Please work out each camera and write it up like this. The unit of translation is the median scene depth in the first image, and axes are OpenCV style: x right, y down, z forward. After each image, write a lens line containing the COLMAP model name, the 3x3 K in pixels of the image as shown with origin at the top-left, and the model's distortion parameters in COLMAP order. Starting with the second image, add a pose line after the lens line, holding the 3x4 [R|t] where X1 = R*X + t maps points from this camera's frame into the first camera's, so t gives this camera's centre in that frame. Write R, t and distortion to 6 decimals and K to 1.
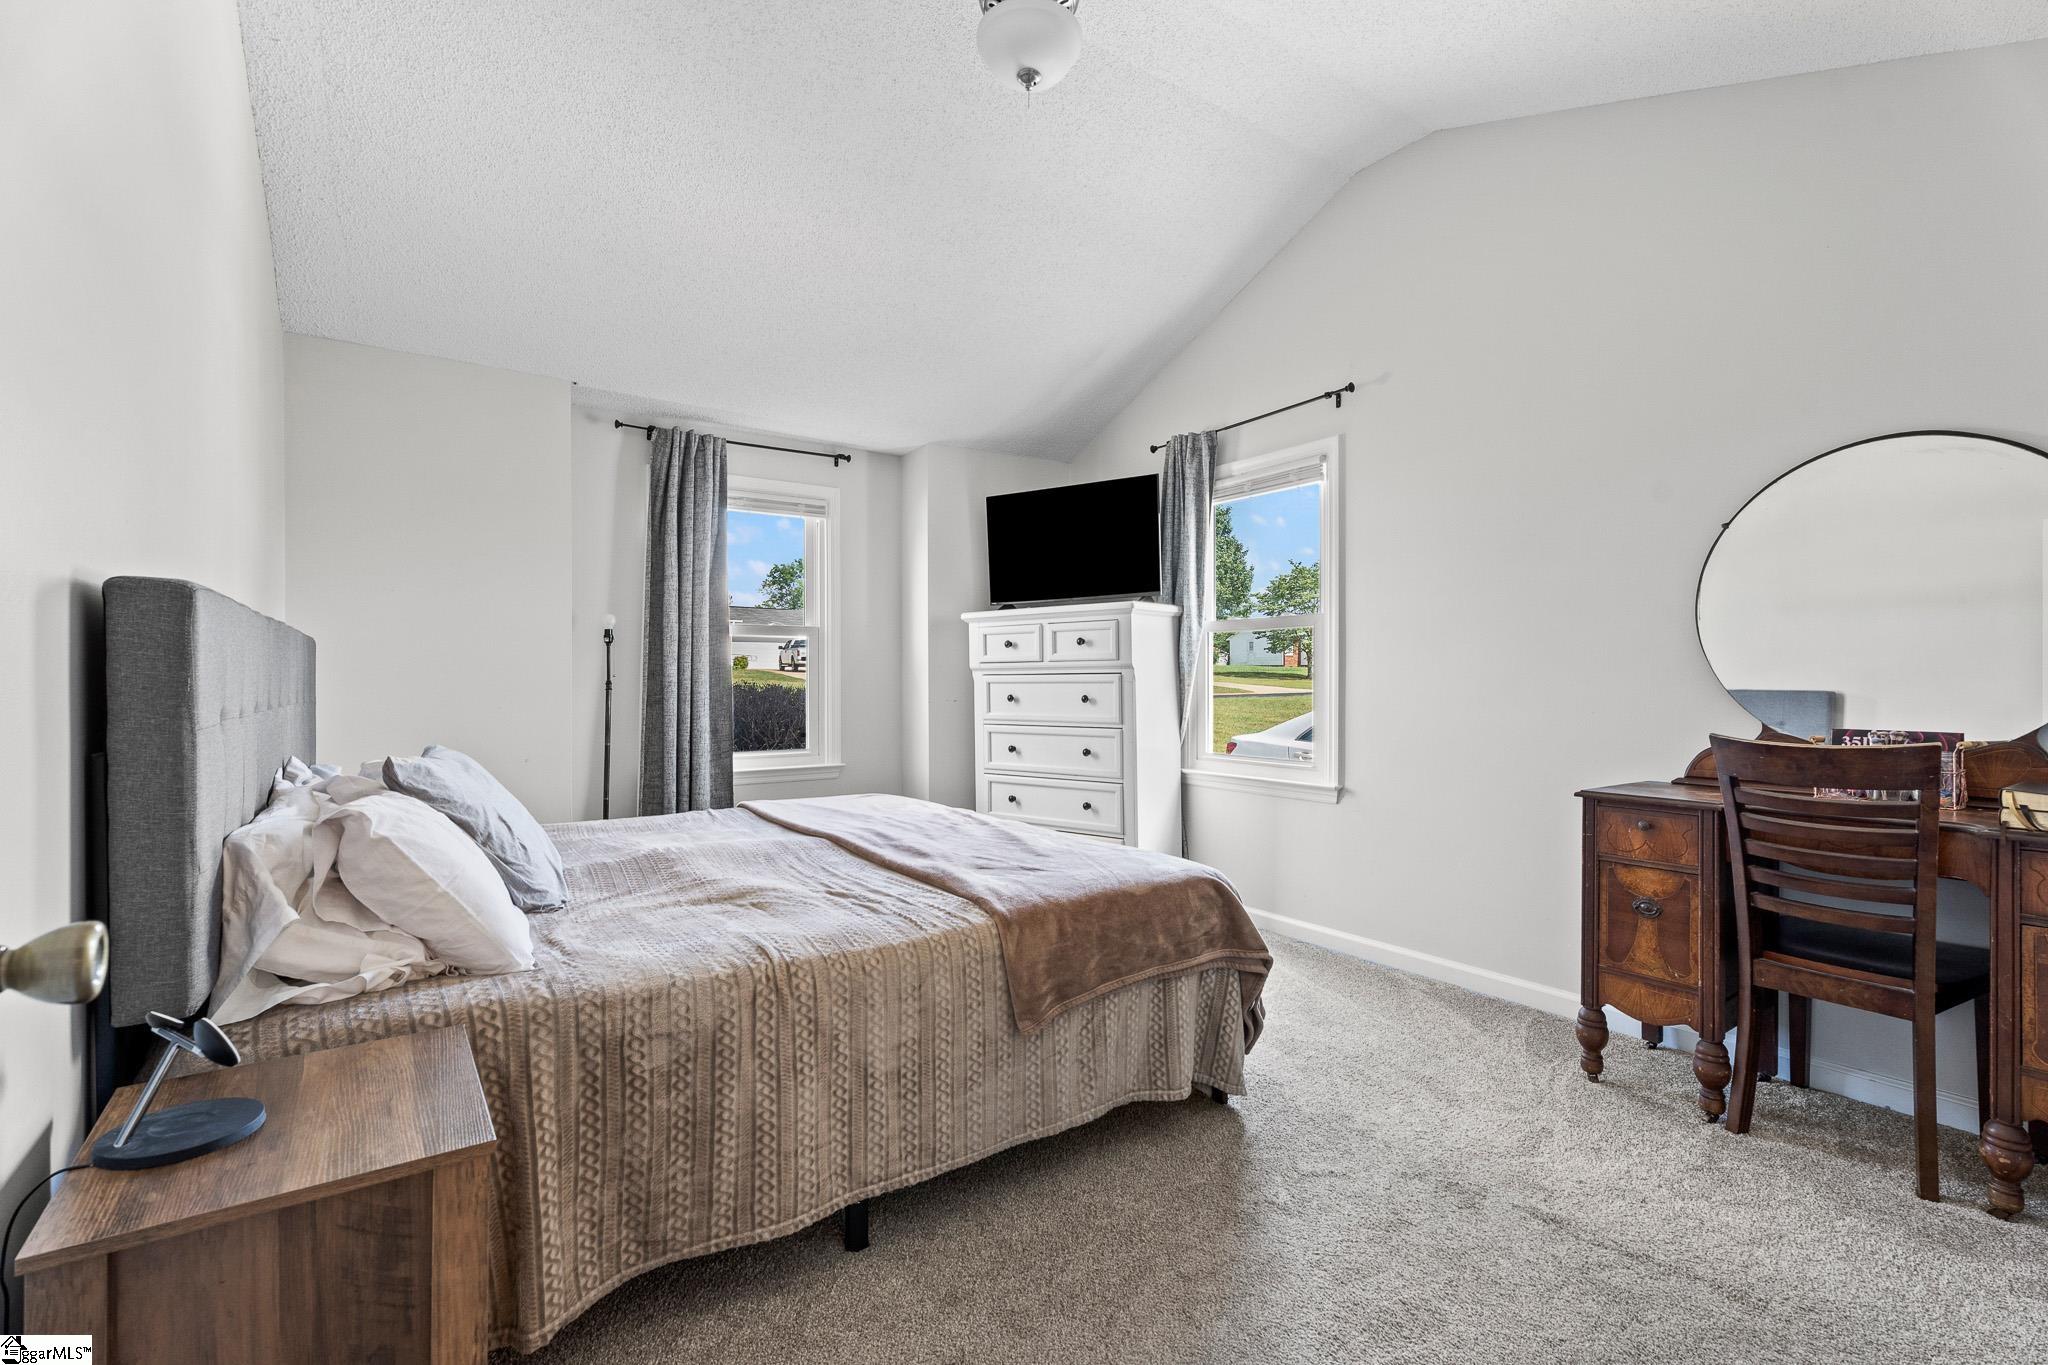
lens RADIAL K [[915.7, 0, 1030.3], [0, 915.7, 680.6], [0, 0, 1]] dist [0.002519, 0.000668]
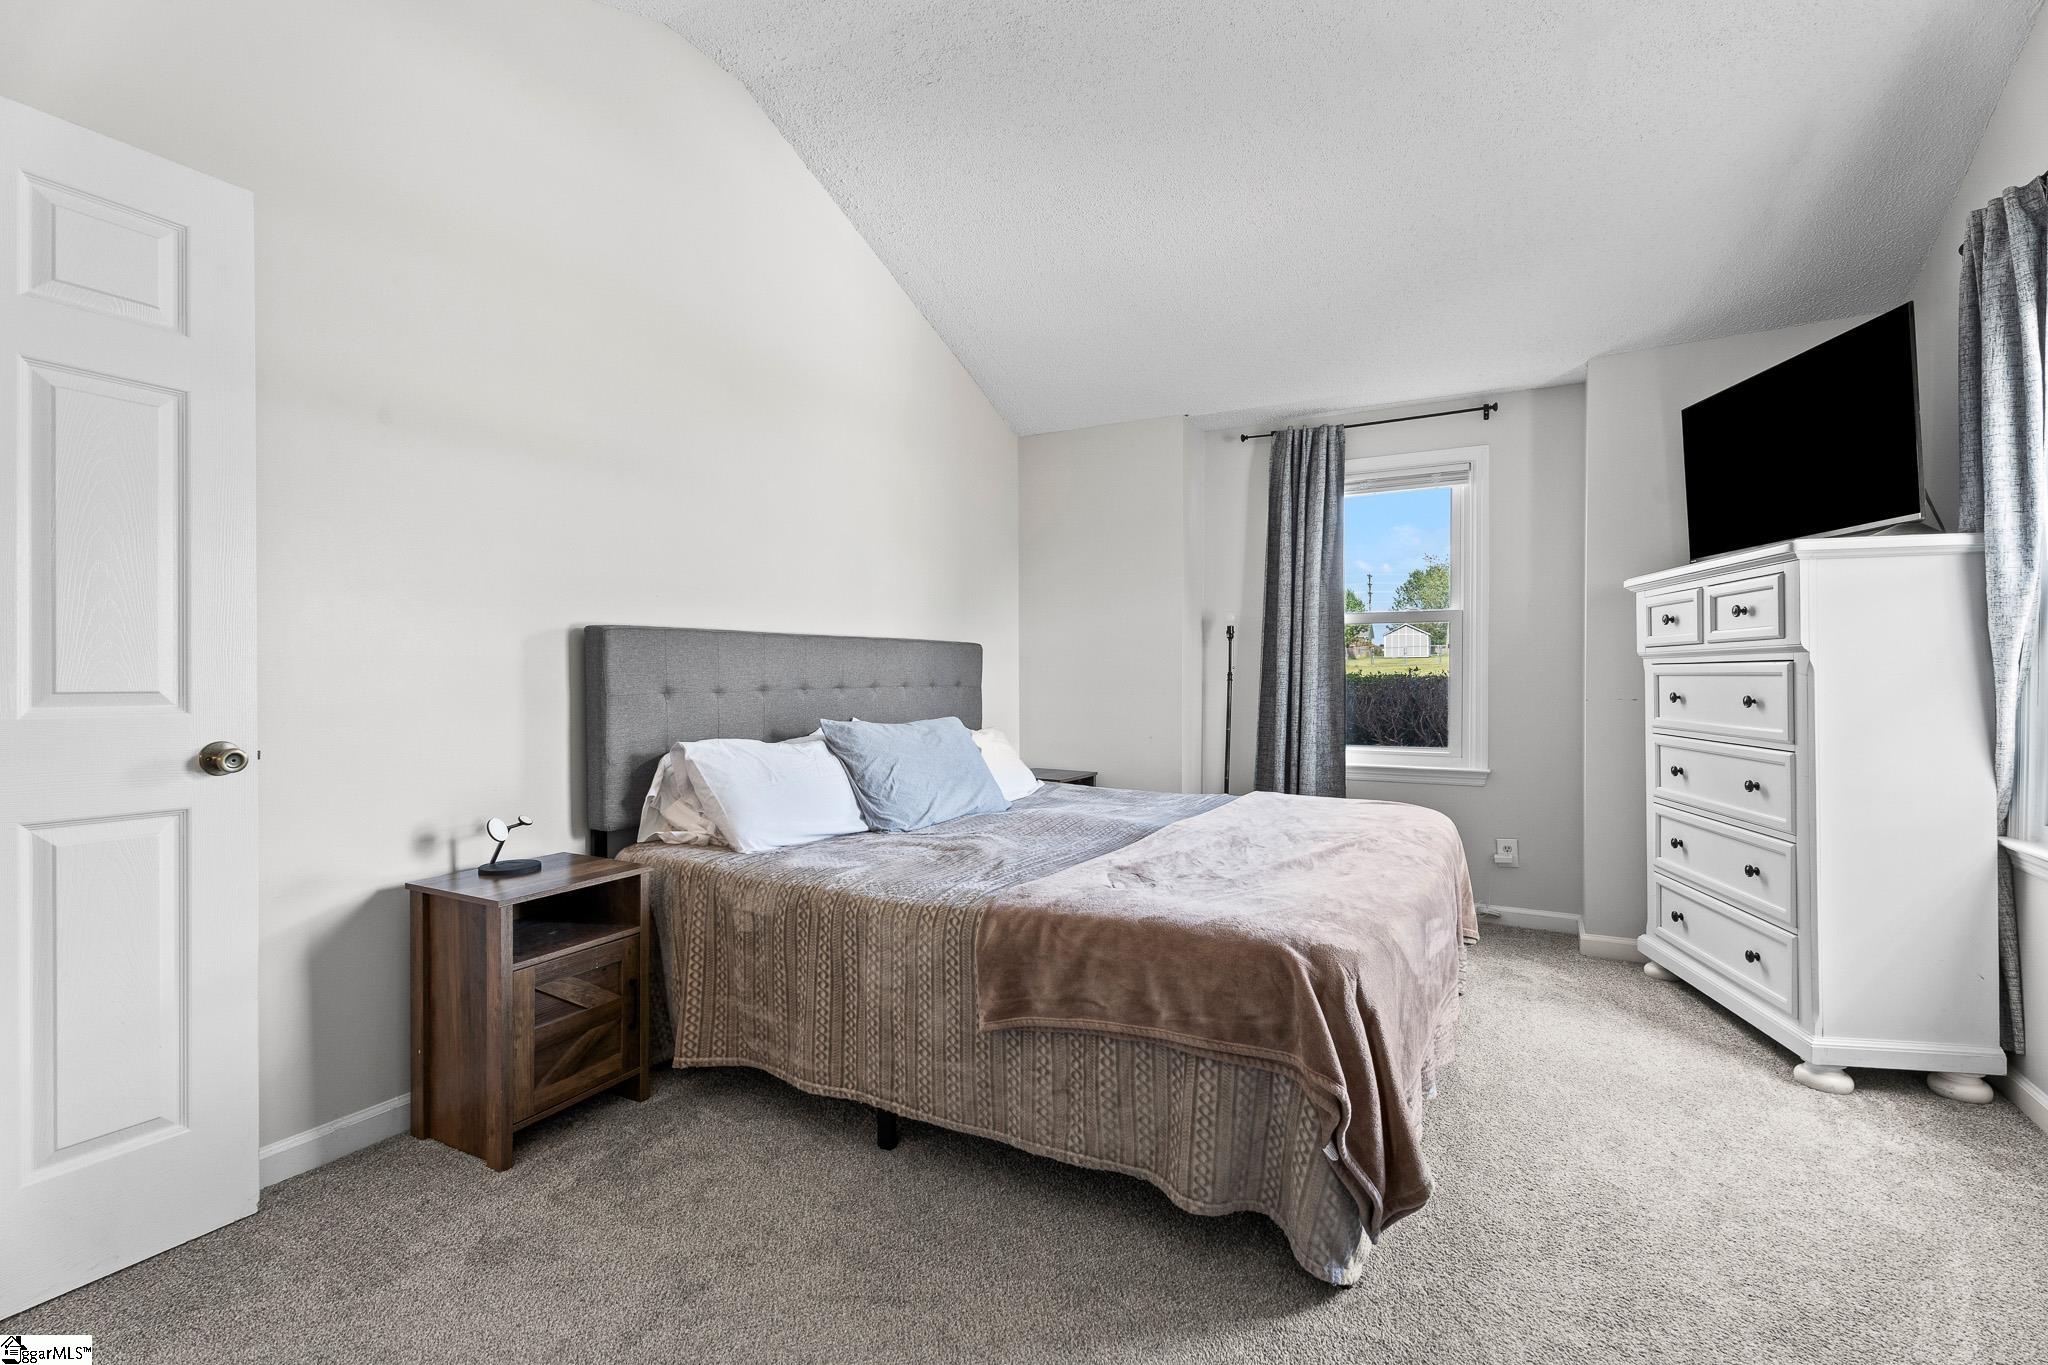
lens RADIAL K [[915.7, 0, 1030.3], [0, 915.7, 680.6], [0, 0, 1]] dist [0.002519, 0.000668]
pose [[0.446014, 0.008408, -0.894986, 0.396545], [0.000425, 0.999954, 0.009606, -0.000384], [0.895026, -0.004665, 0.445990, 0.265561]]
